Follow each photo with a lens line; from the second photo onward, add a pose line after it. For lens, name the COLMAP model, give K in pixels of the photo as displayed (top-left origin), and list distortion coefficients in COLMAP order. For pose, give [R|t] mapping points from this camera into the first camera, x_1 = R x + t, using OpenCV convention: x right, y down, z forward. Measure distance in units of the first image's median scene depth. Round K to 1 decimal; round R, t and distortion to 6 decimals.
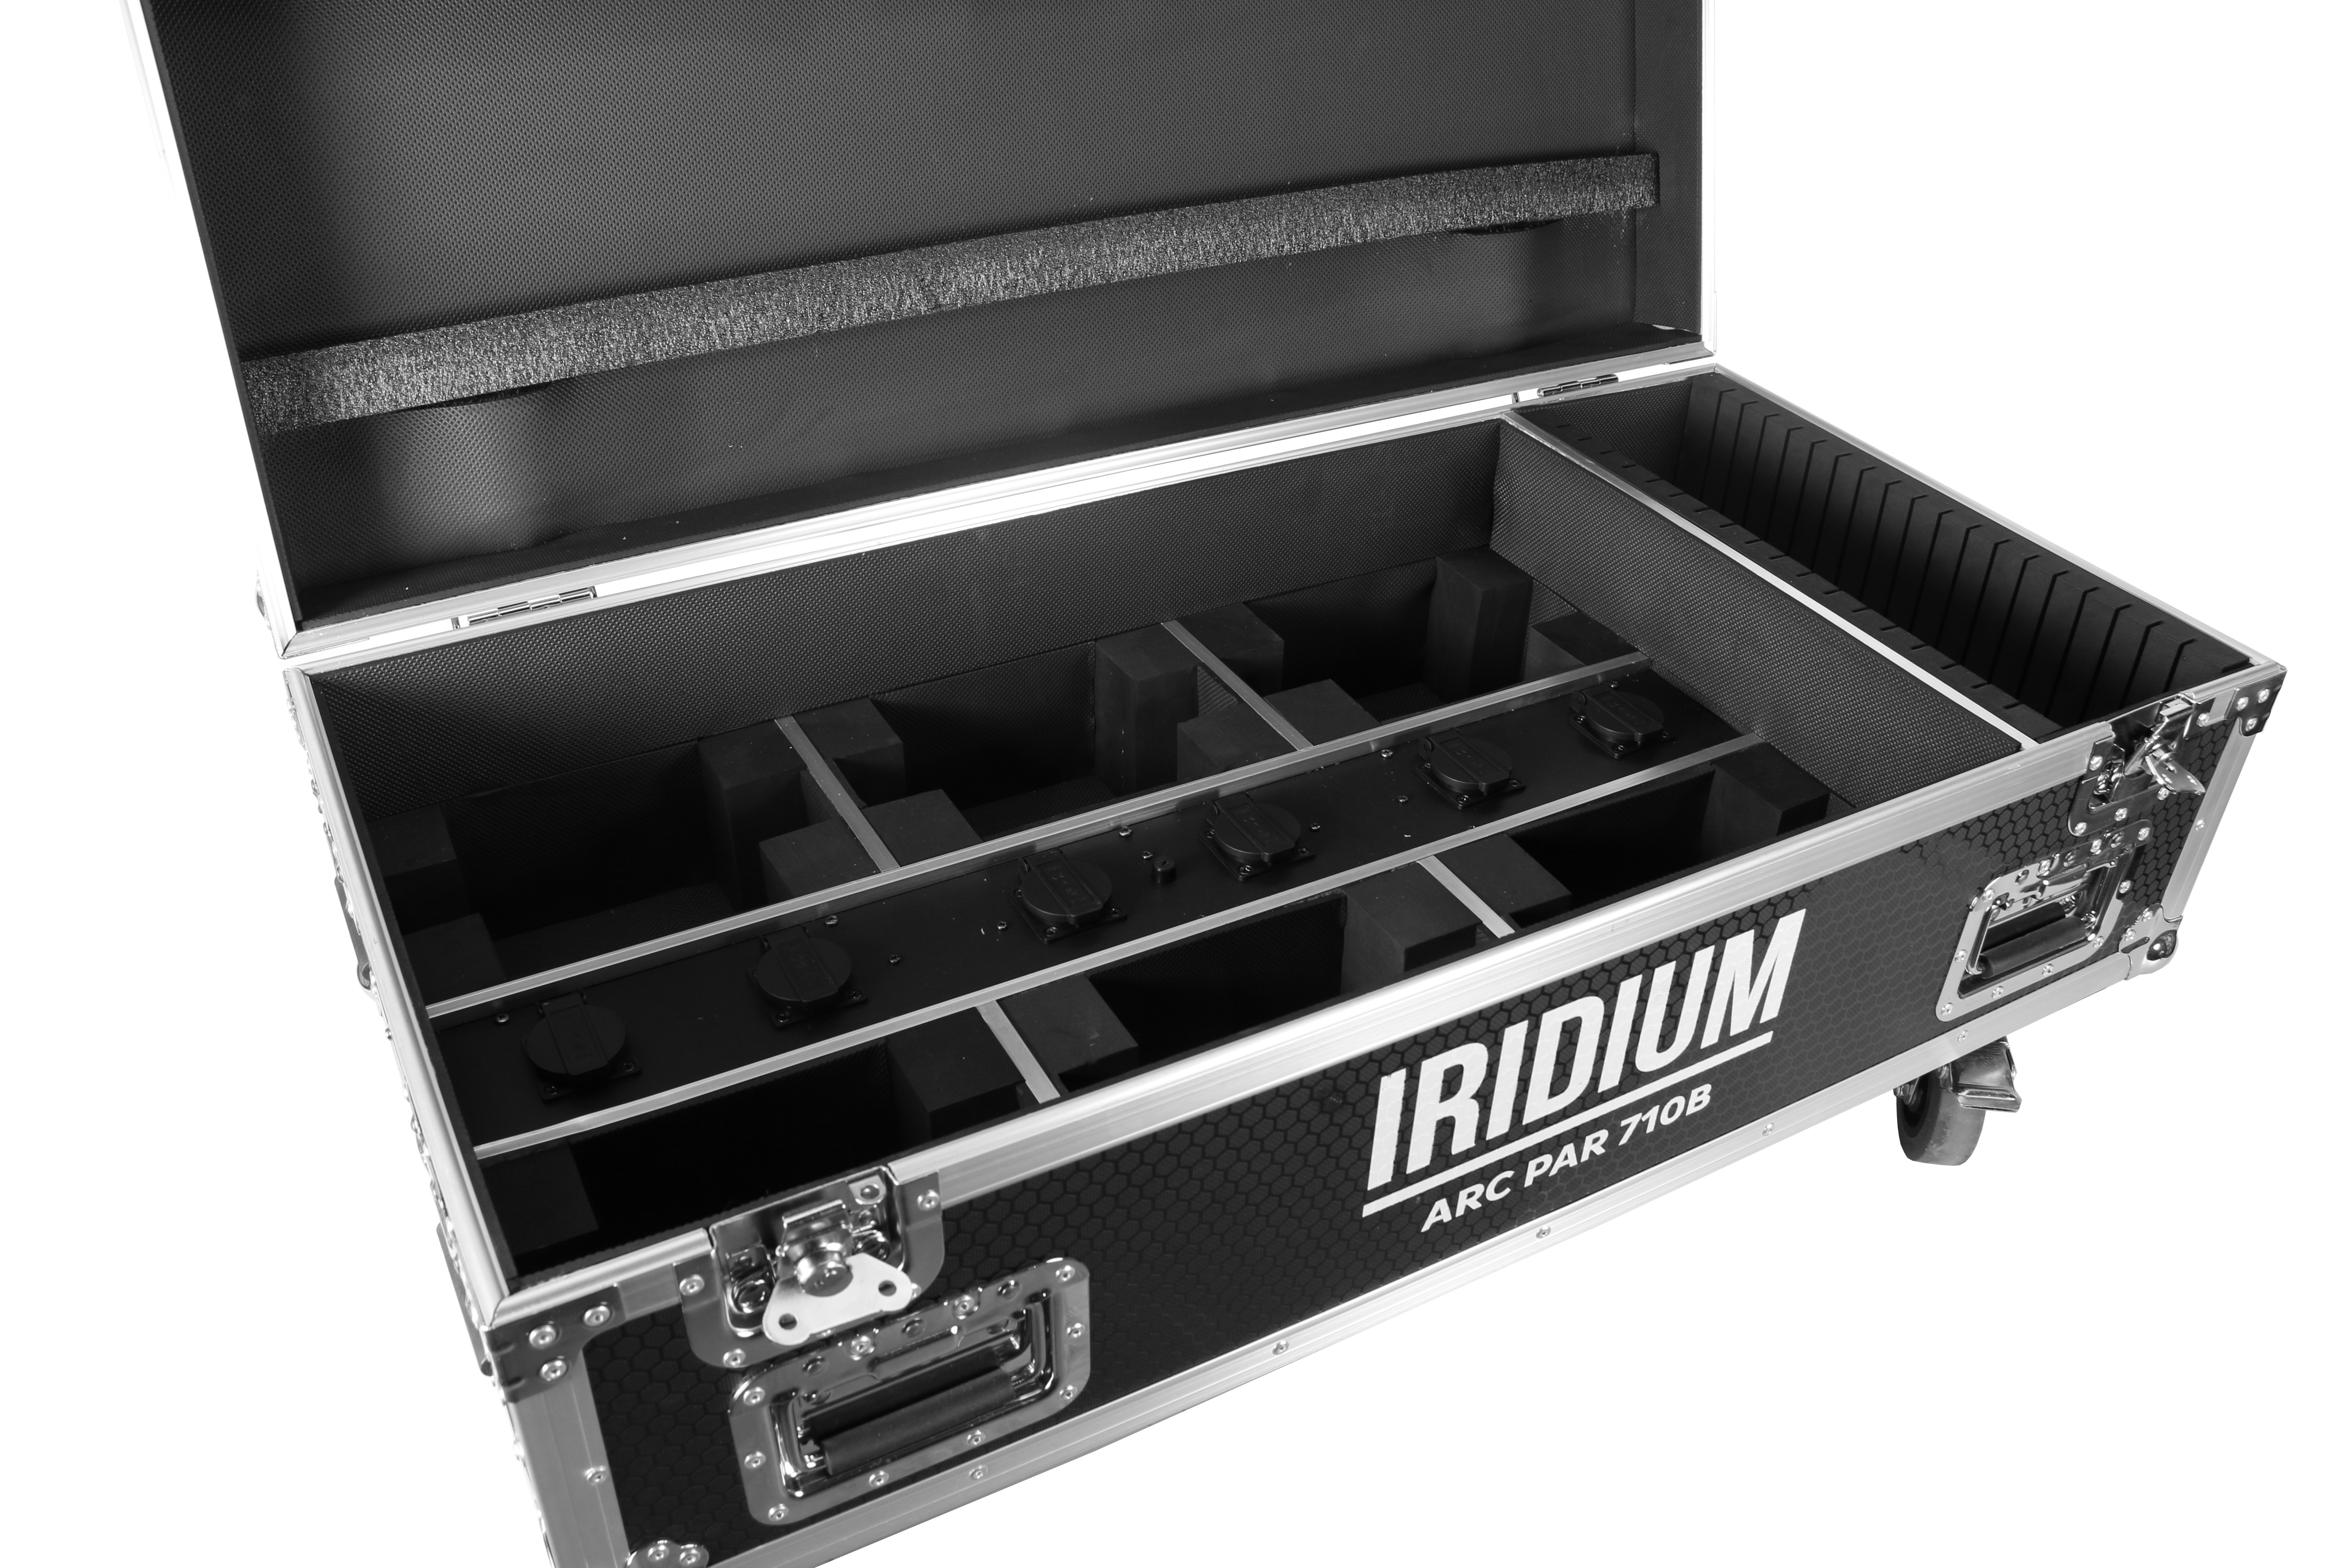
lens RADIAL K [[1899.8, 0, 1176.0], [0, 1899.8, 784.0], [0, 0, 1]] dist [0.000342, 0.000333]
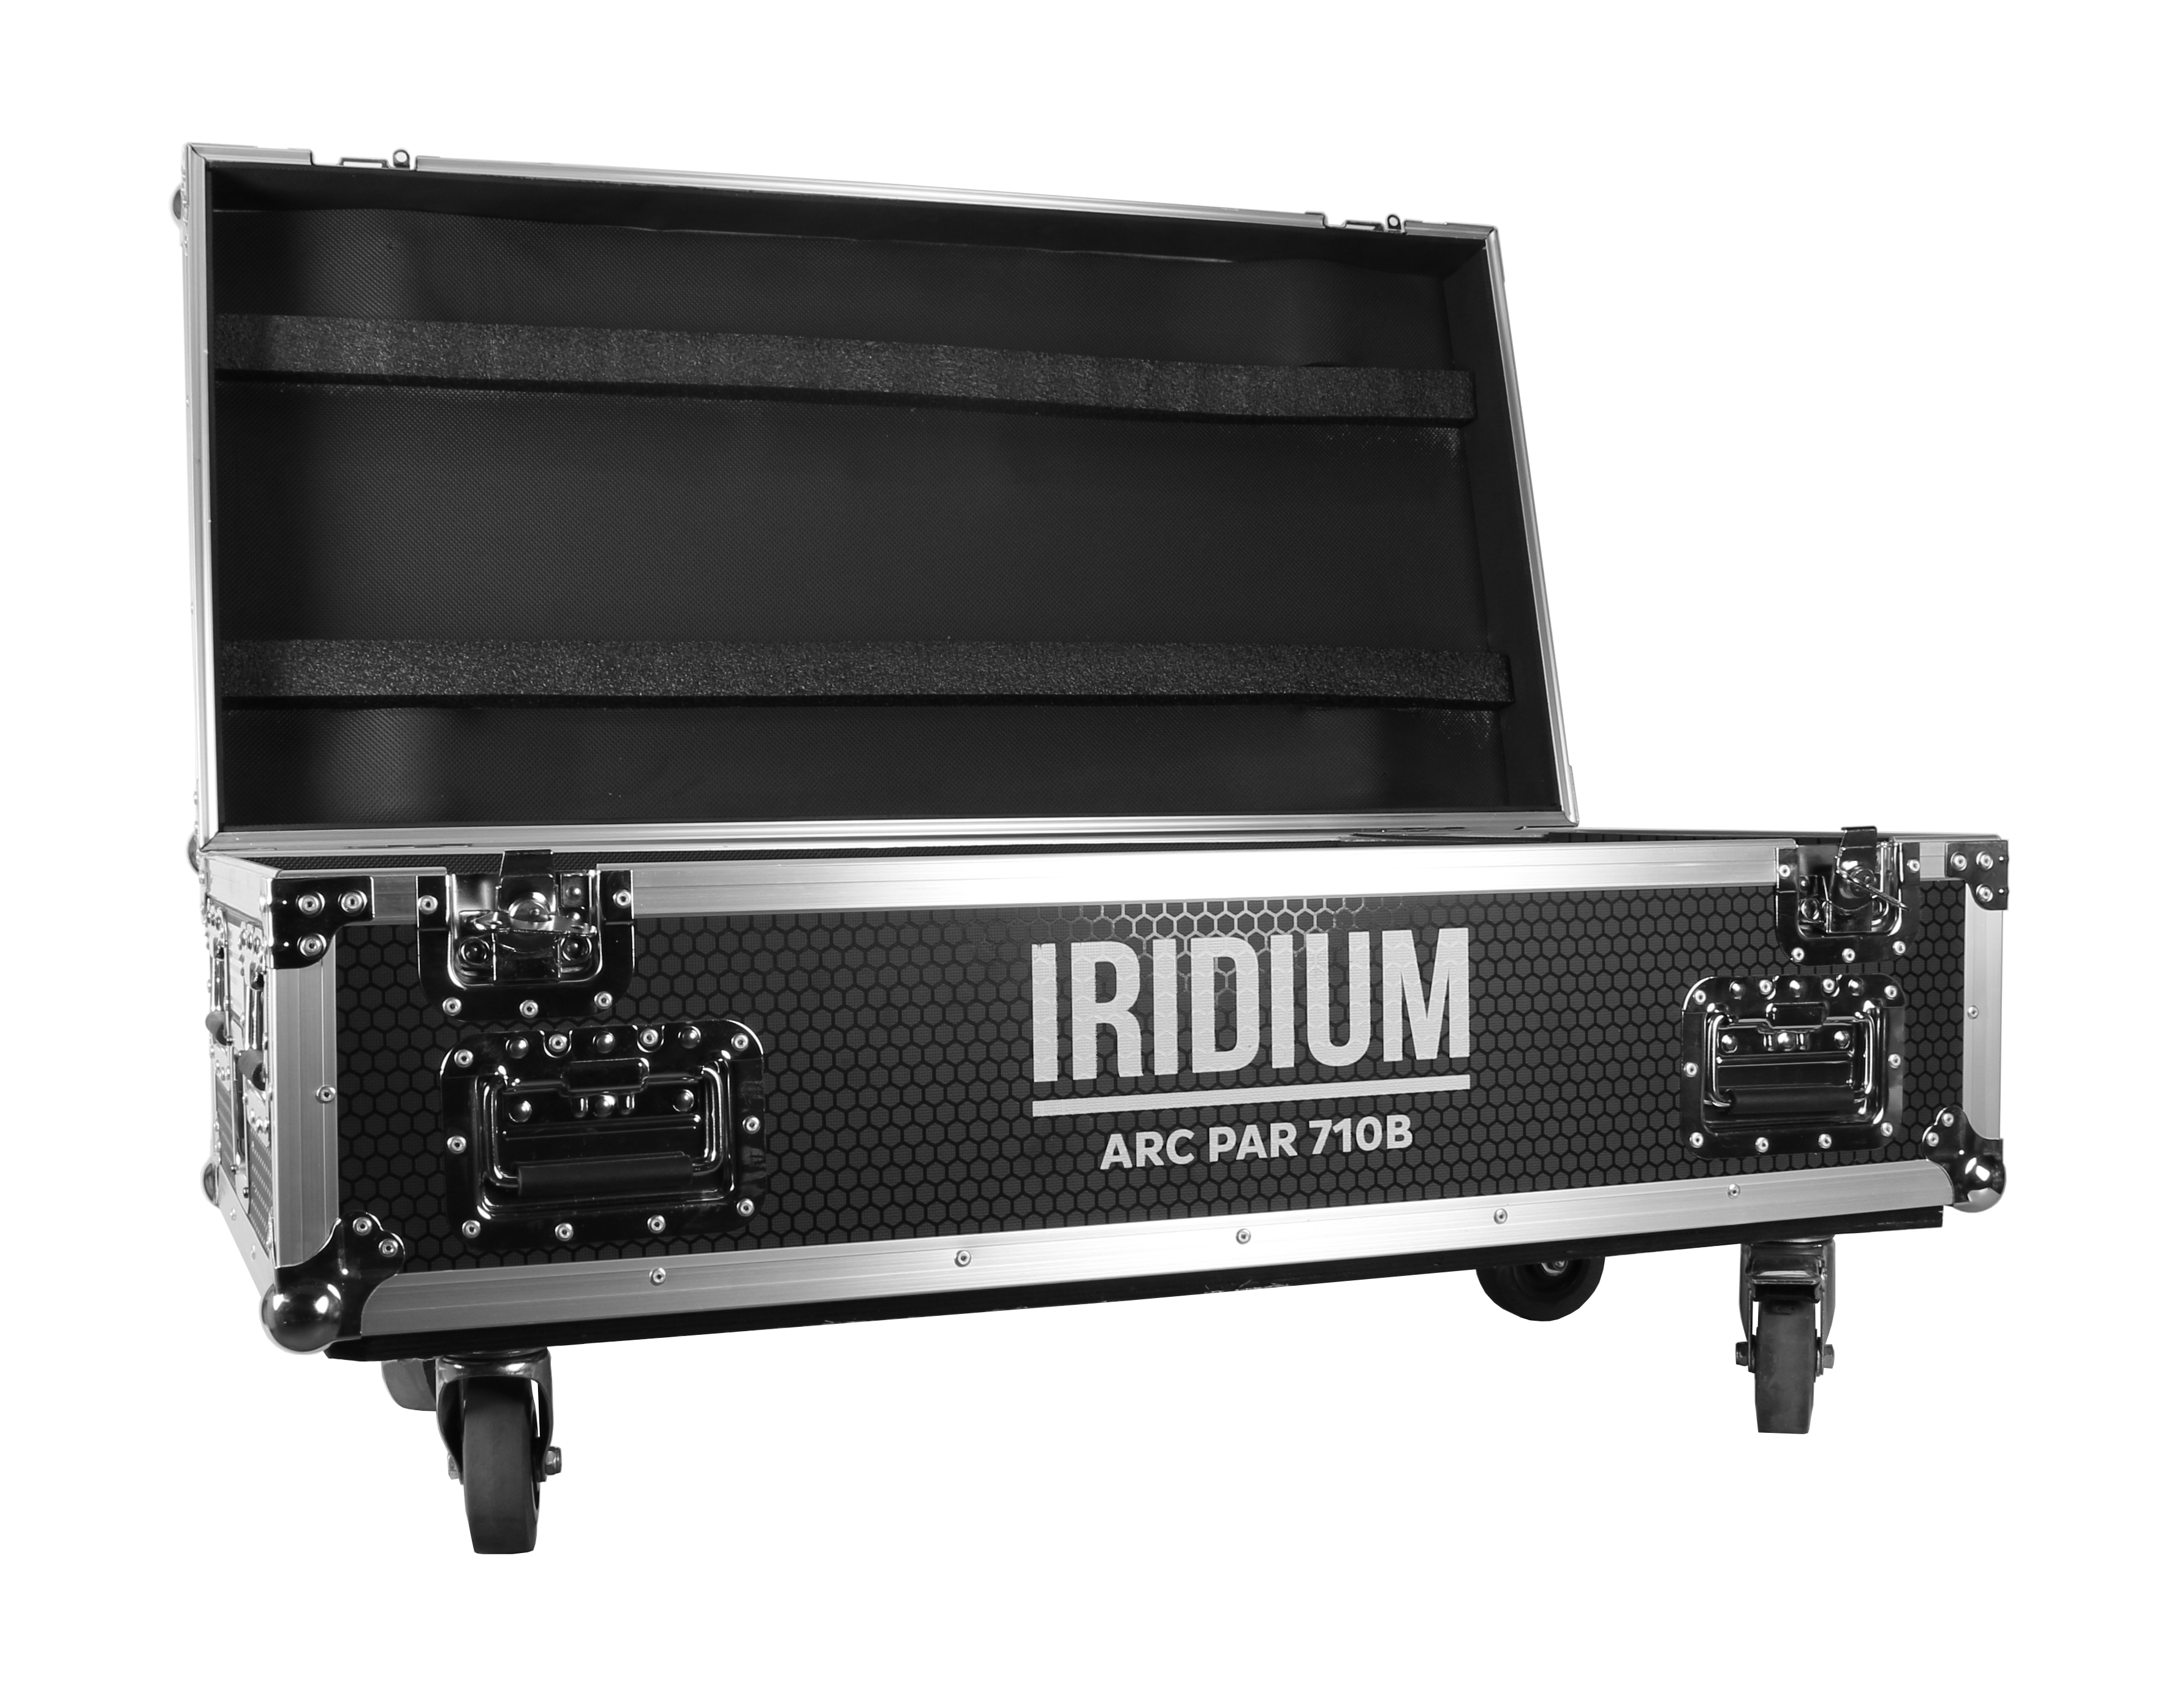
lens RADIAL K [[2866.0, 0, 1092.0], [0, 2866.0, 843.0], [0, 0, 1]] dist [-0.010332, -0.004332]
pose [[0.990416, -0.040218, -0.132134, 0.344195], [-0.040198, 0.831323, -0.554333, 0.975967], [0.132140, 0.554332, 0.821739, -0.434729]]
